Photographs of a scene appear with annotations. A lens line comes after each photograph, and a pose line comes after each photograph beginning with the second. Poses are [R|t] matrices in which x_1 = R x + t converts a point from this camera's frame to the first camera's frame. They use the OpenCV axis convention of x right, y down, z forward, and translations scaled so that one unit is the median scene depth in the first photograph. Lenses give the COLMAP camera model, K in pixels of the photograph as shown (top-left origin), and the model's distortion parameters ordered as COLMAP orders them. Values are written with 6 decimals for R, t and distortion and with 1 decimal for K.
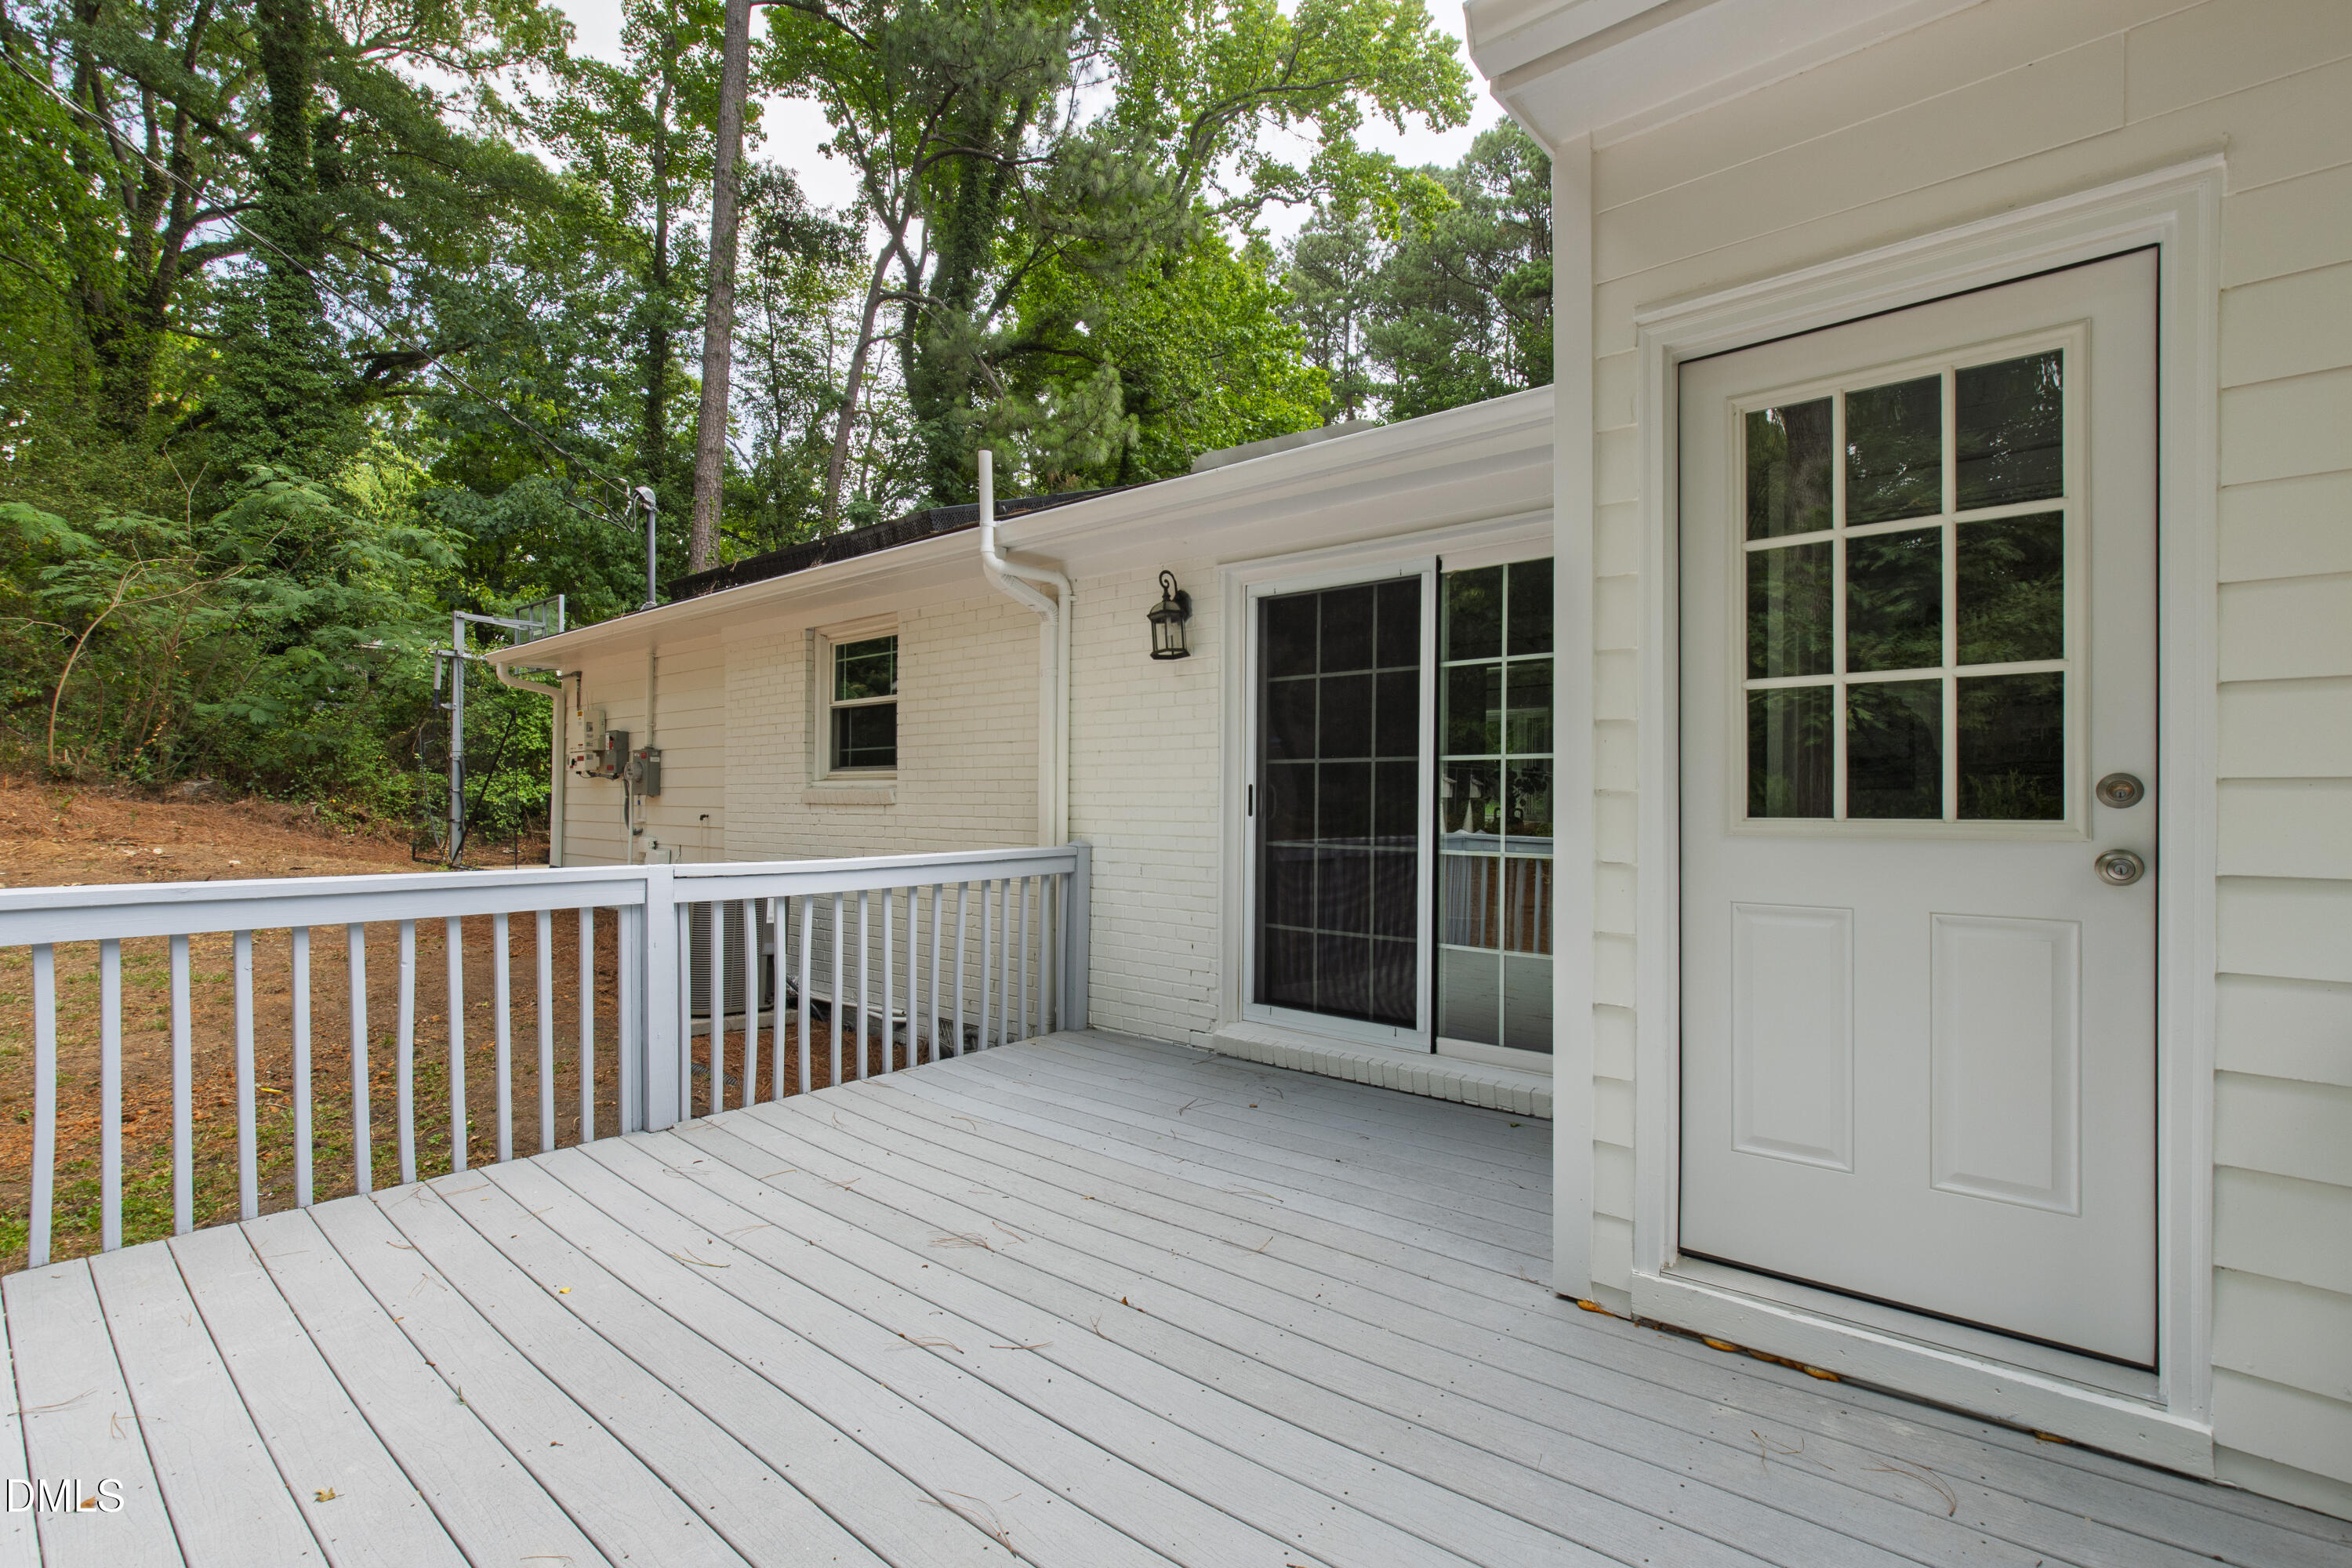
lens RADIAL K [[1055.5, 0, 1190.3], [0, 1055.5, 809.0], [0, 0, 1]] dist [-0.001177, 0.000504]
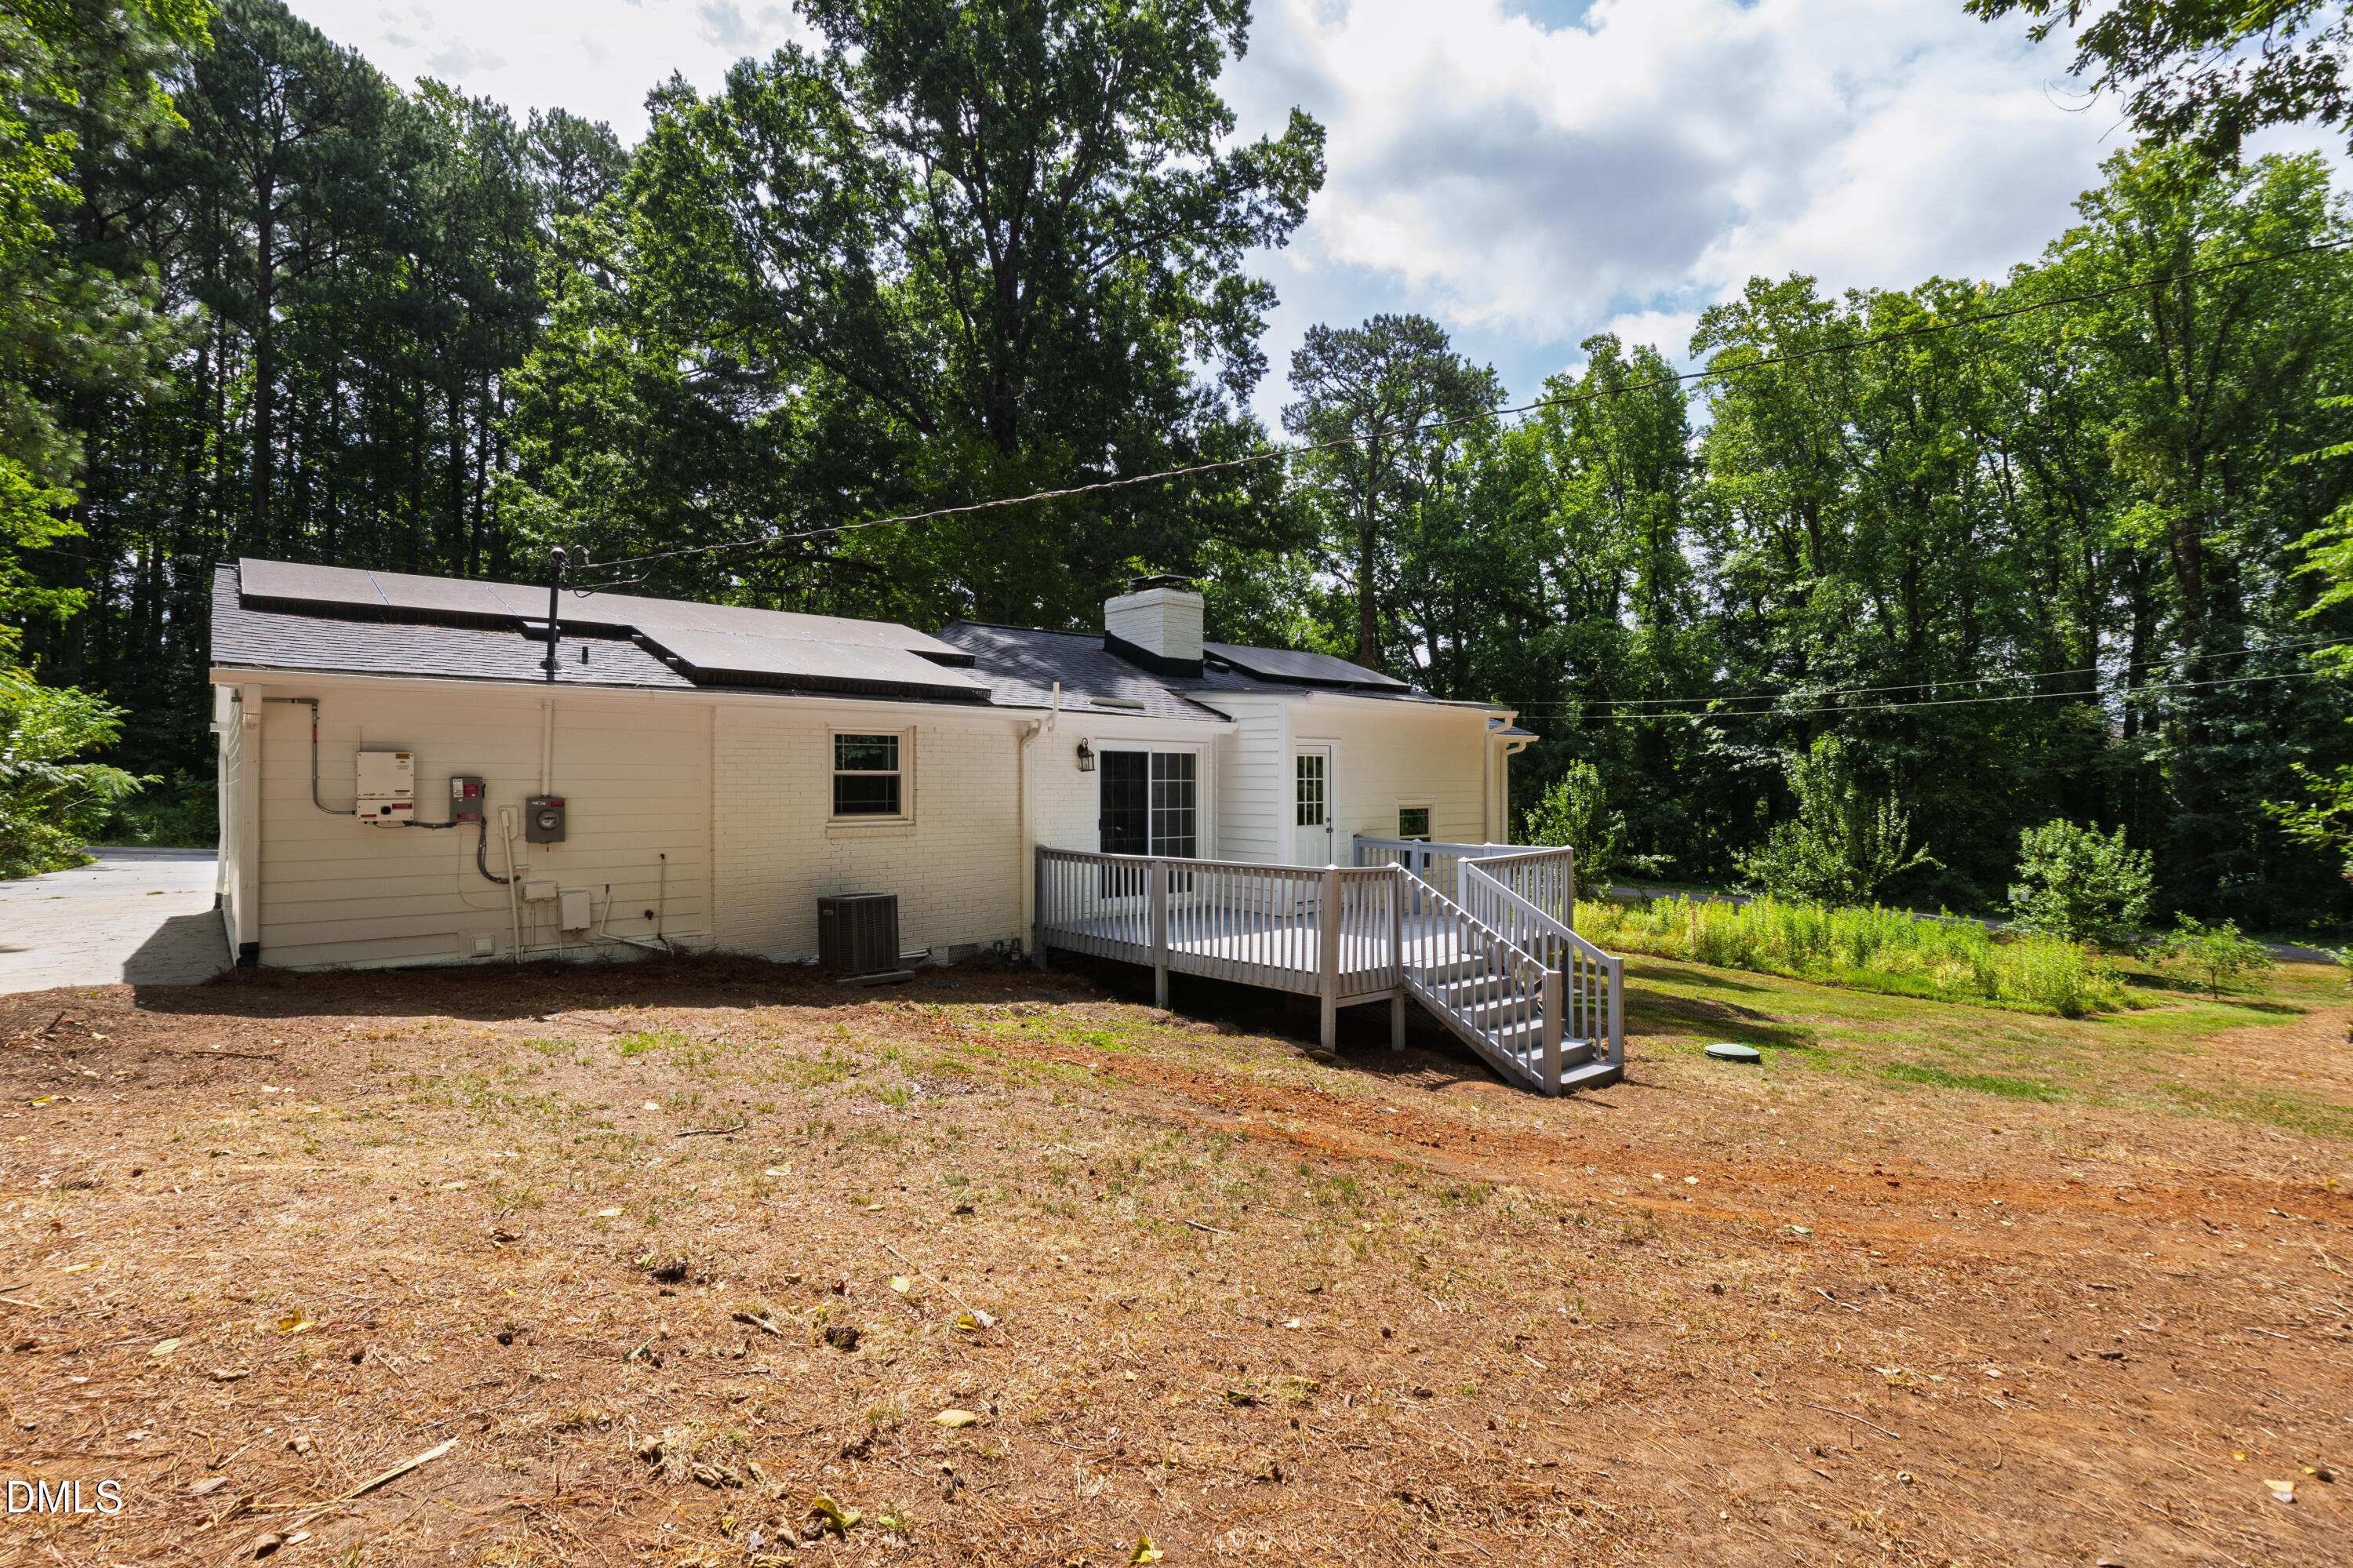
lens RADIAL K [[1056.0, 0, 1158.0], [0, 1056.0, 788.7], [0, 0, 1]] dist [-0.001177, 0.000504]
pose [[0.149298, -0.012079, 0.988719, -2.670002], [0.006965, 0.999913, 0.011164, -0.132264], [-0.988768, 0.005220, 0.149369, 0.445515]]
